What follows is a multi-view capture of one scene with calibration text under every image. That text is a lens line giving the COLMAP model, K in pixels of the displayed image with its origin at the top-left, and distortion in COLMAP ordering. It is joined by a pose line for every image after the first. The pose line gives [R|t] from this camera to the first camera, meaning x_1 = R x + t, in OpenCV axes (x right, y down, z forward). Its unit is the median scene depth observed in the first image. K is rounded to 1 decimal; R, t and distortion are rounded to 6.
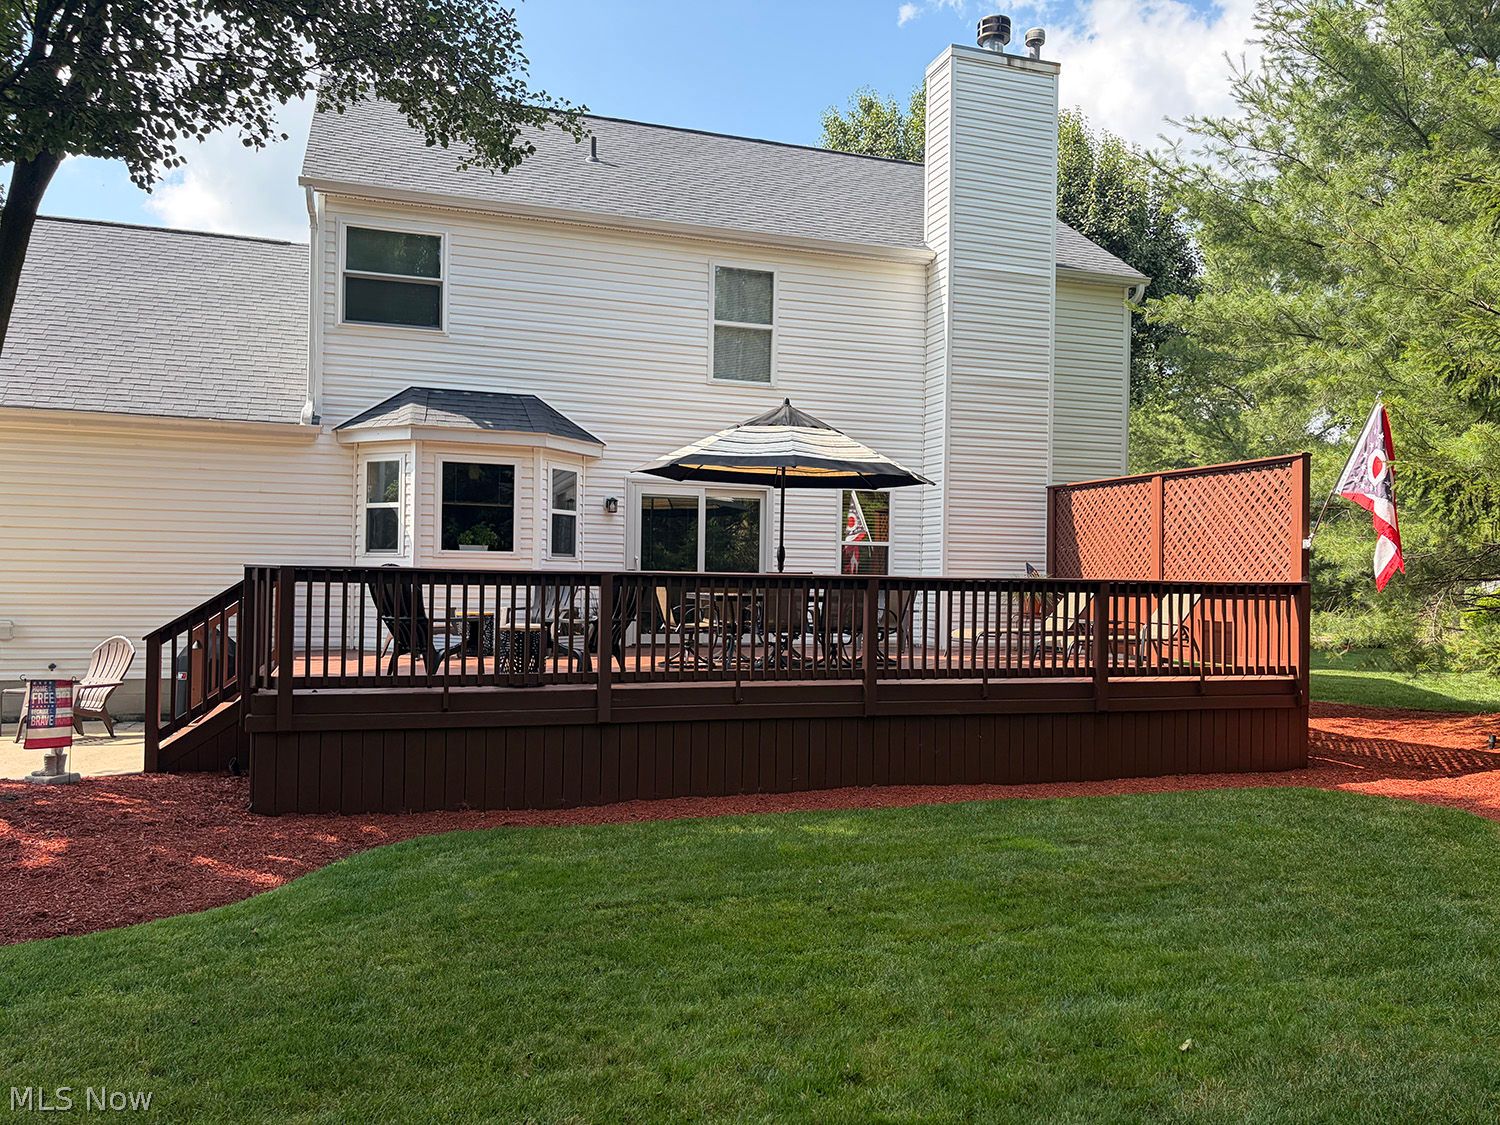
lens RADIAL K [[1109.4, 0, 750.0], [0, 1109.4, 562.5], [0, 0, 1]] dist [0.039302, -0.040763]
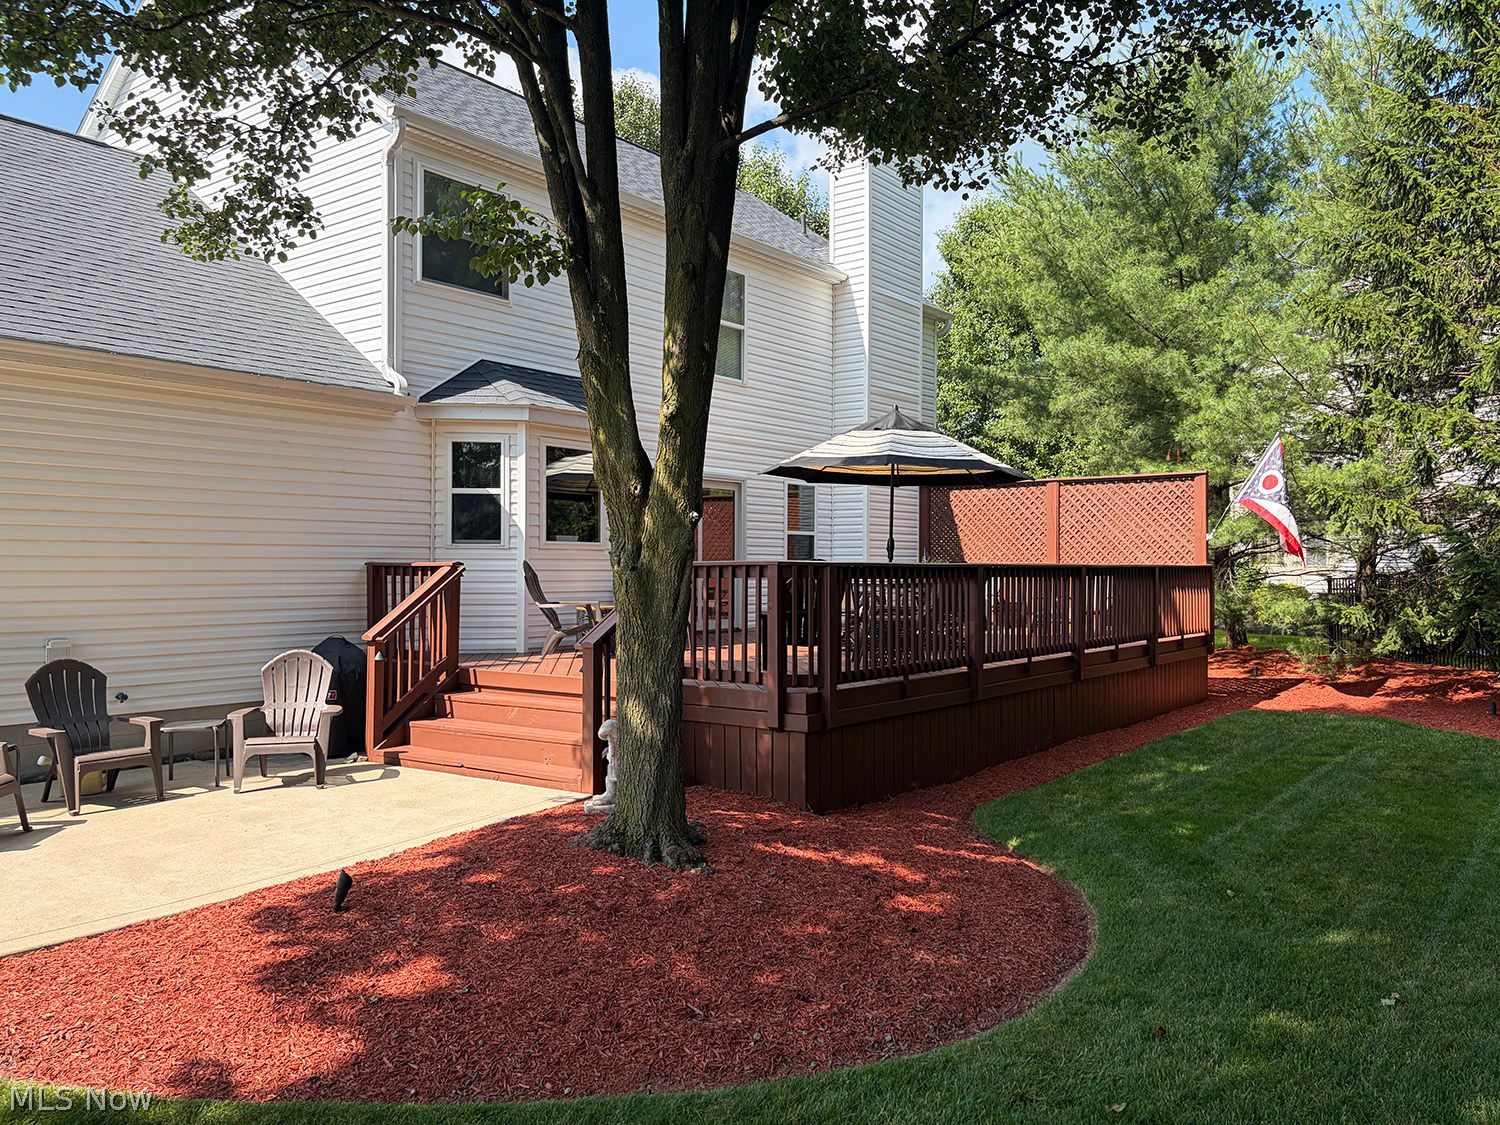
lens RADIAL K [[1109.4, 0, 750.0], [0, 1109.4, 562.5], [0, 0, 1]] dist [0.039302, -0.040763]
pose [[0.834852, -0.013645, 0.550305, -0.635769], [0.005065, 0.999841, 0.017107, -0.007754], [-0.550451, -0.011494, 0.834789, 0.127854]]
